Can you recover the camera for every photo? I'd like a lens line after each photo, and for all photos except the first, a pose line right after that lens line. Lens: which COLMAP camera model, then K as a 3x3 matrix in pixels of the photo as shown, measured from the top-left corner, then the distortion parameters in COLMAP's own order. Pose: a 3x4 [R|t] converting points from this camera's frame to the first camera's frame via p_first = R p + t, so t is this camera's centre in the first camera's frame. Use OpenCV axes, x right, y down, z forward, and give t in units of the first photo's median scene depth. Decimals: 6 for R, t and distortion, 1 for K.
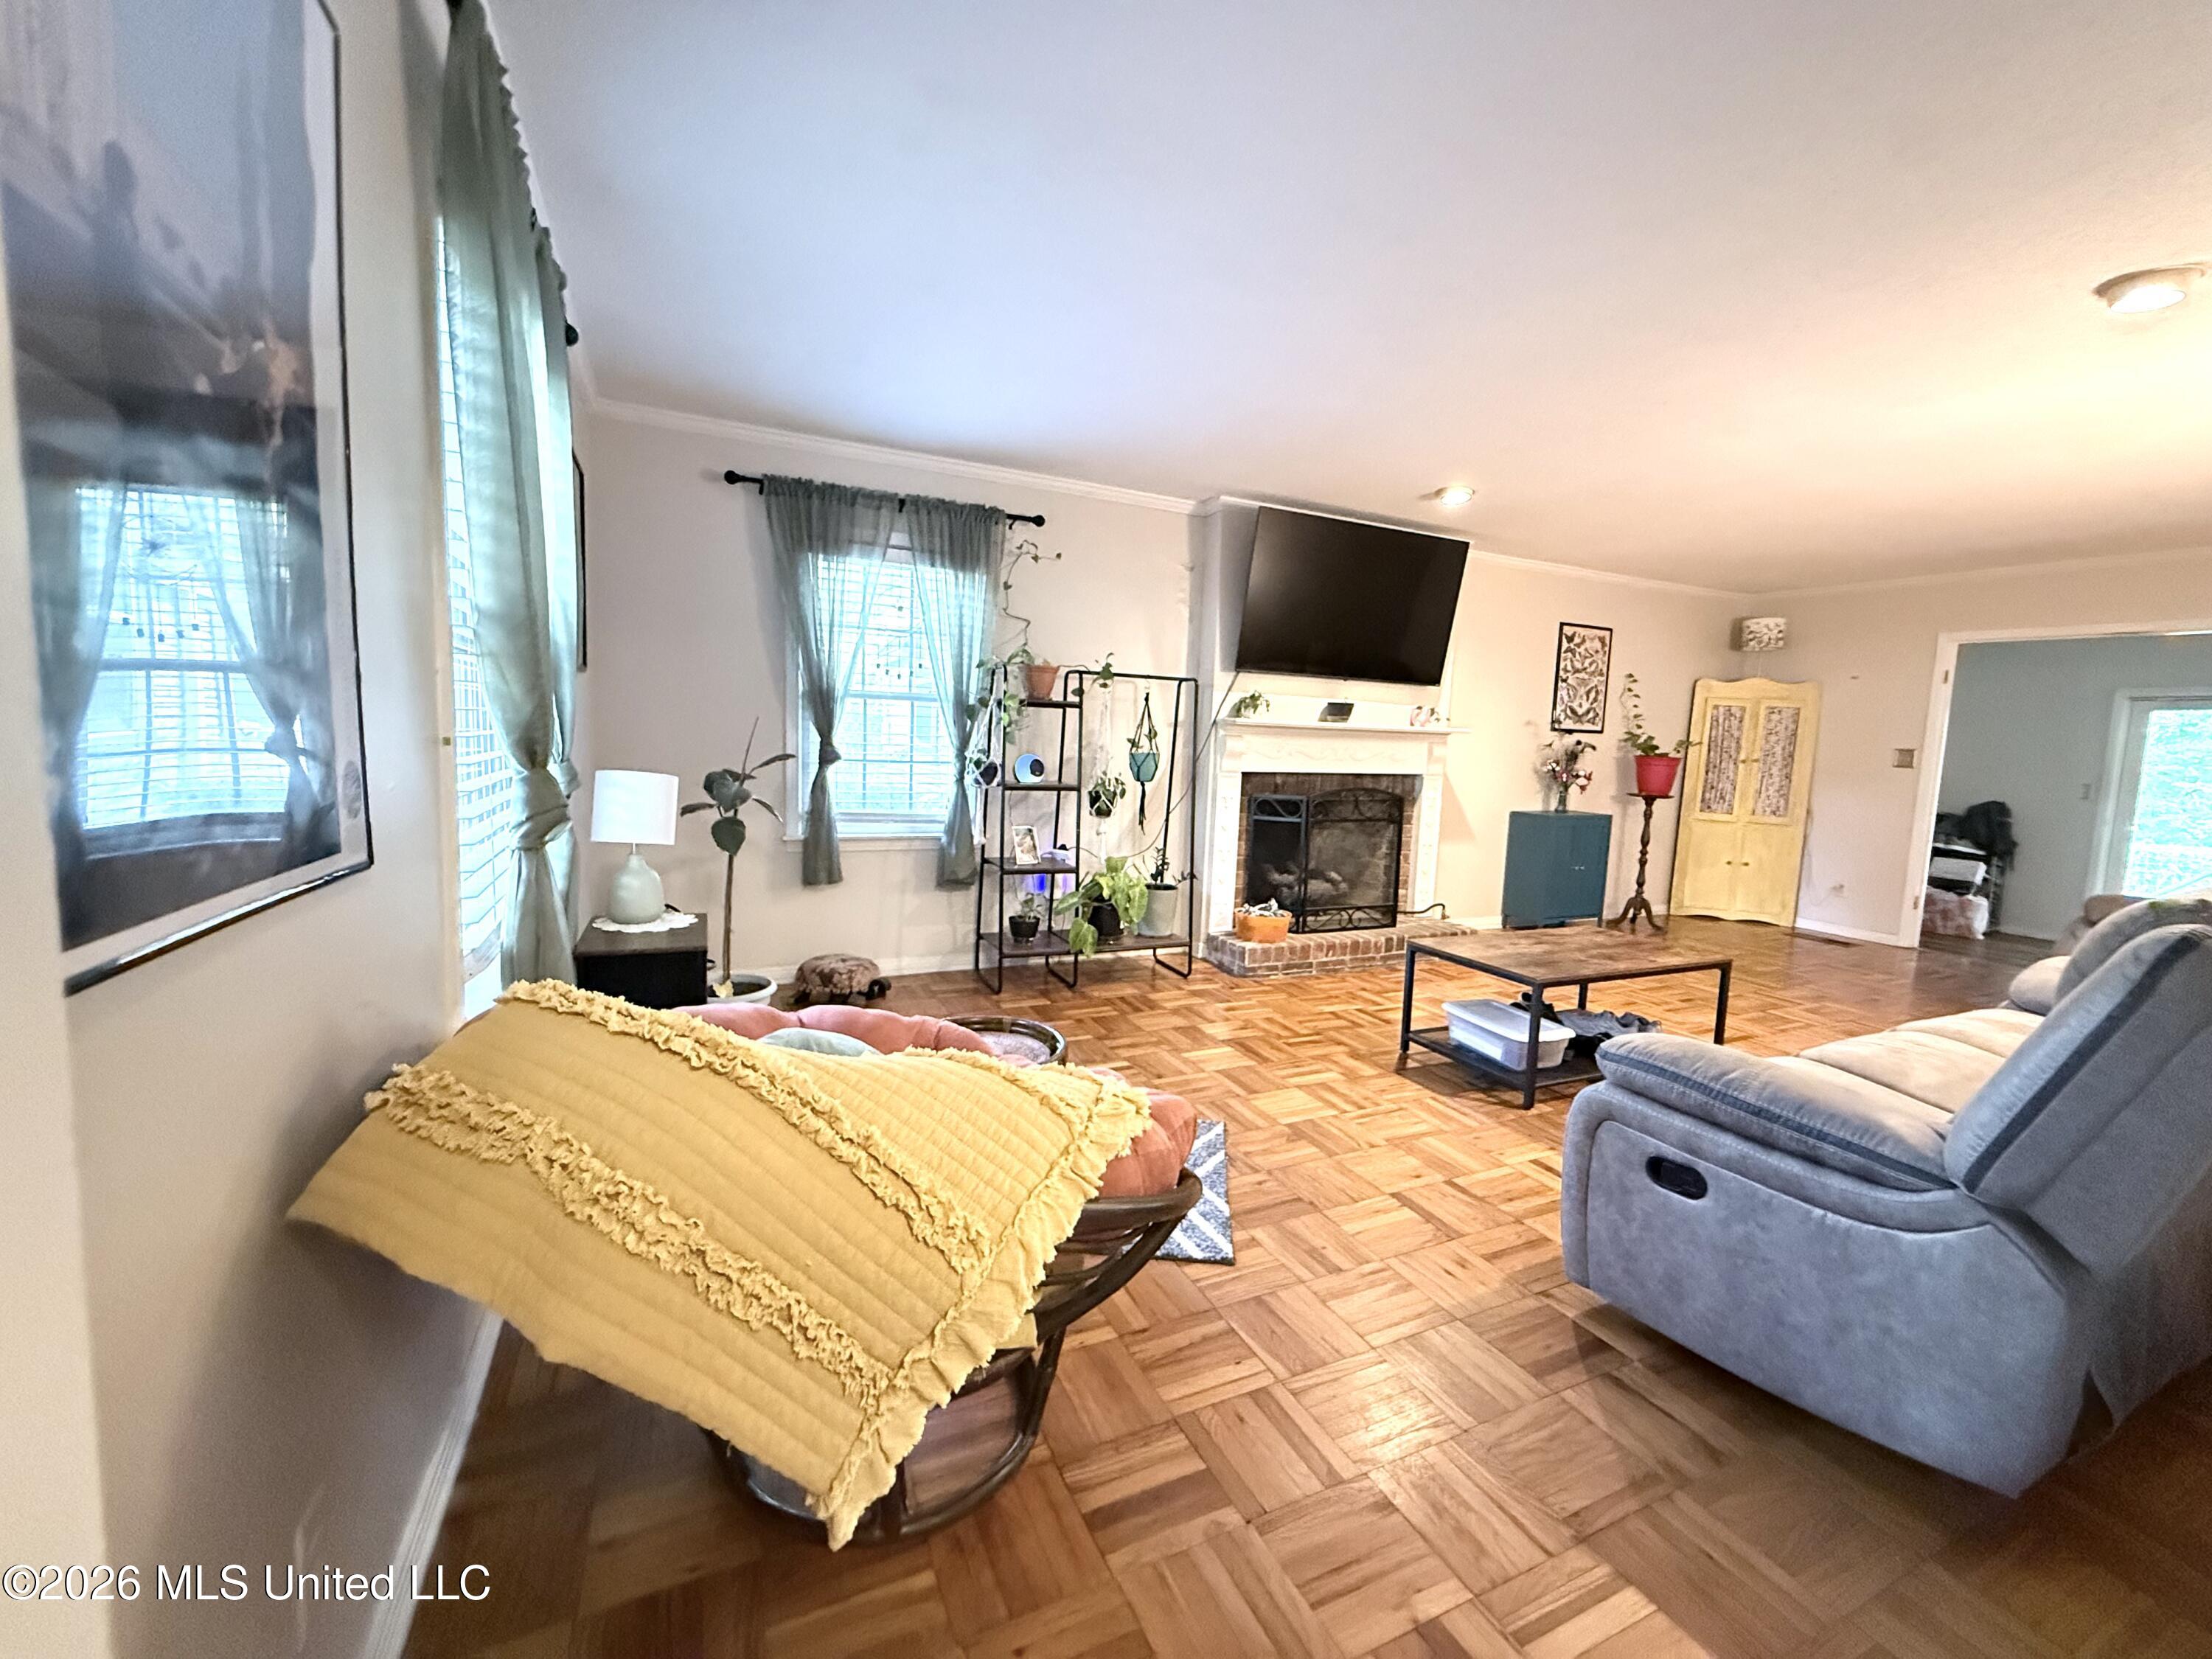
lens RADIAL K [[898.1, 0, 1111.1], [0, 898.1, 830.2], [0, 0, 1]] dist [0.000827, 0.001865]
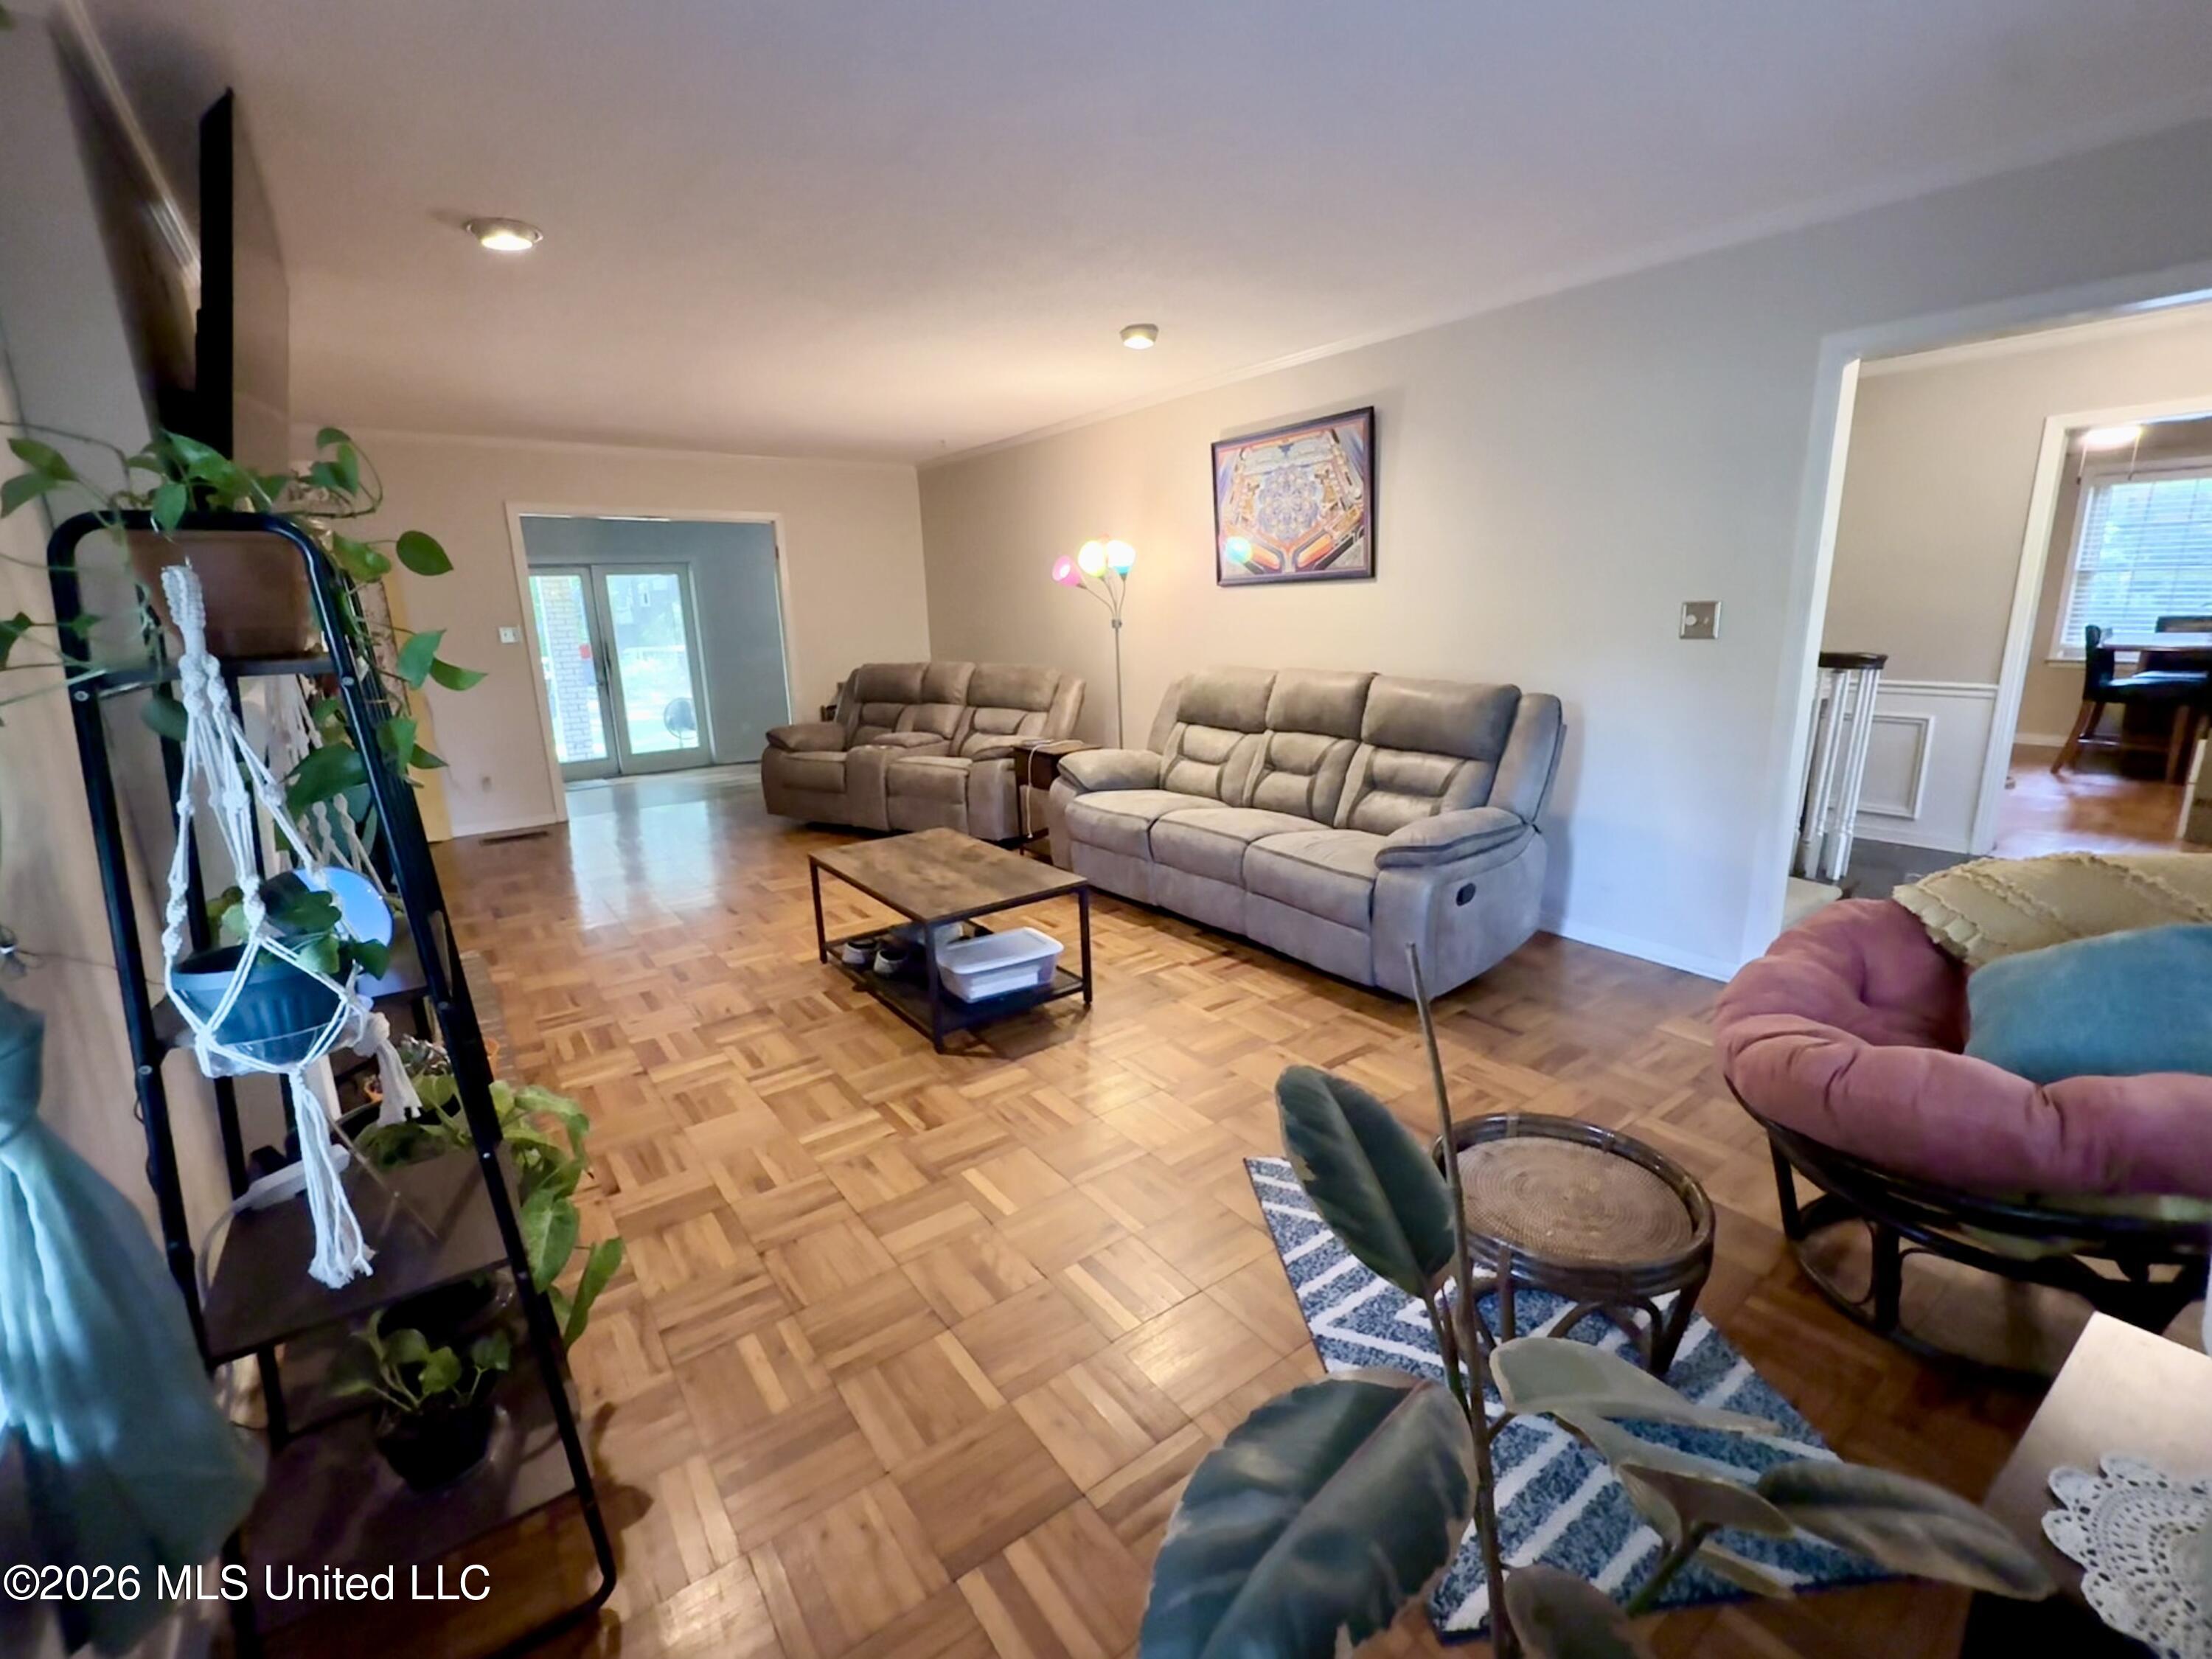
lens RADIAL K [[974.3, 0, 1106.6], [0, 974.3, 829.6], [0, 0, 1]] dist [0.000527, 0.000001]
pose [[-0.200819, -0.259508, 0.944631, -0.461093], [0.122219, 0.950104, 0.286994, -0.167979], [-0.971974, 0.173085, -0.159082, 0.940586]]
